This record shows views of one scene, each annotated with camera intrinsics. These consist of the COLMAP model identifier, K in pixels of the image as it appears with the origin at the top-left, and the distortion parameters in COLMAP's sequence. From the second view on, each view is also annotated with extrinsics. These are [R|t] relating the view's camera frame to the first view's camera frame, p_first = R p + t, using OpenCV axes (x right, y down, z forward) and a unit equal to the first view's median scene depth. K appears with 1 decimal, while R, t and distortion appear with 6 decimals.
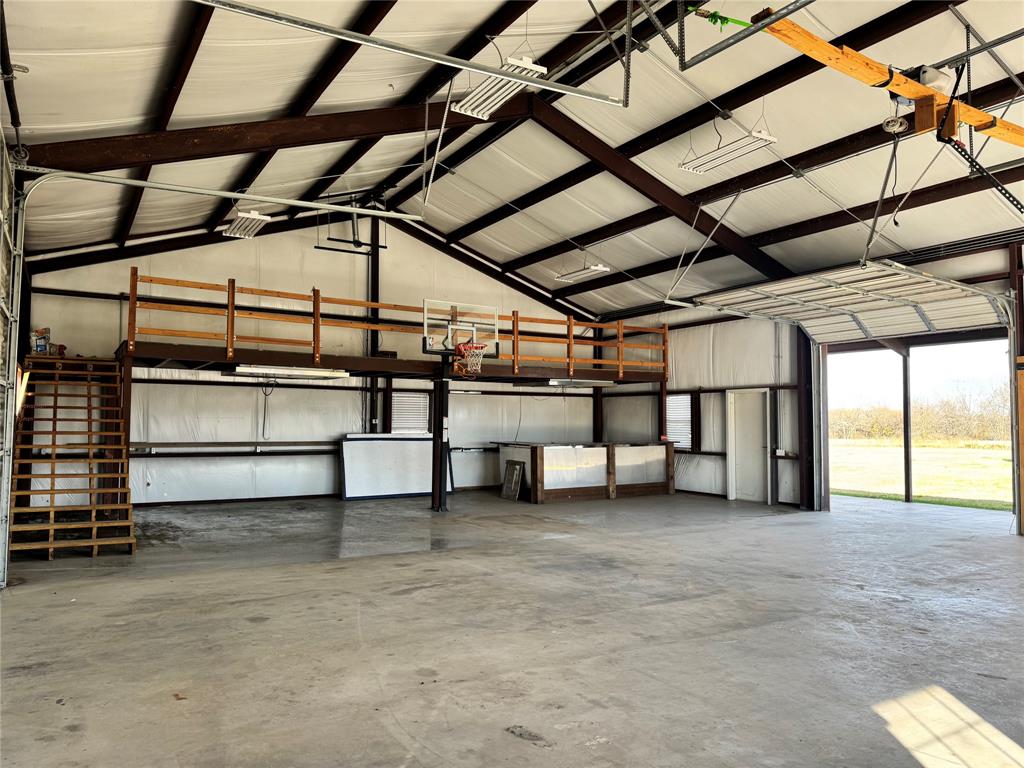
lens RADIAL K [[721.8, 0, 512.0], [0, 721.8, 384.0], [0, 0, 1]] dist [0.065485, -0.066022]
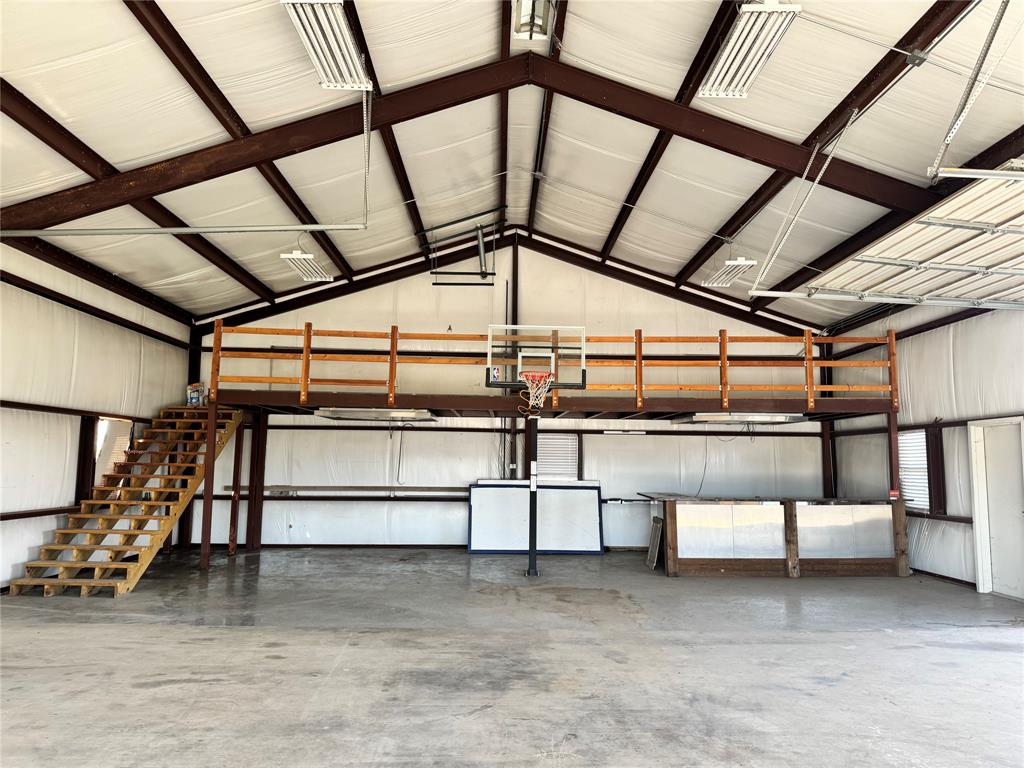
lens RADIAL K [[721.8, 0, 512.0], [0, 721.8, 384.0], [0, 0, 1]] dist [0.065485, -0.066022]
pose [[0.862210, -0.052715, -0.503801, 0.270373], [0.021320, 0.997466, -0.067883, 0.010241], [0.506102, 0.047788, 0.861149, 0.220602]]
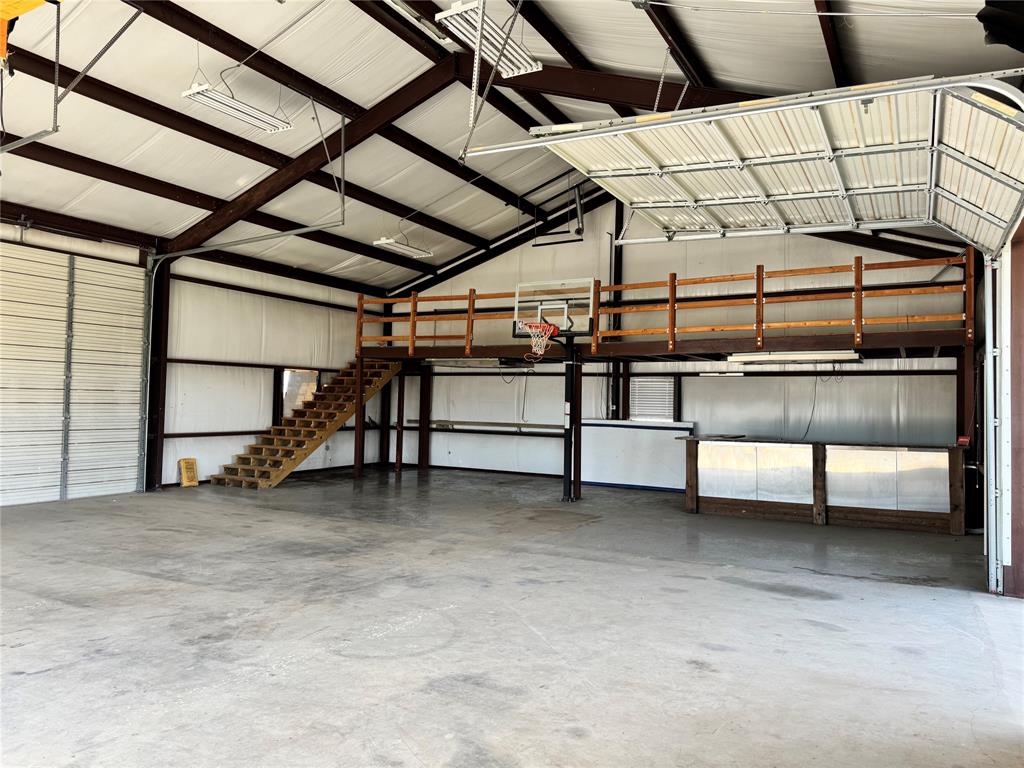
lens RADIAL K [[711.9, 0, 512.0], [0, 711.9, 384.0], [0, 0, 1]] dist [0.081323, -0.001538]
pose [[0.485845, -0.021222, -0.873787, 0.589976], [0.031662, 0.999476, -0.006670, 0.022407], [0.873471, -0.024425, 0.486263, 0.415044]]
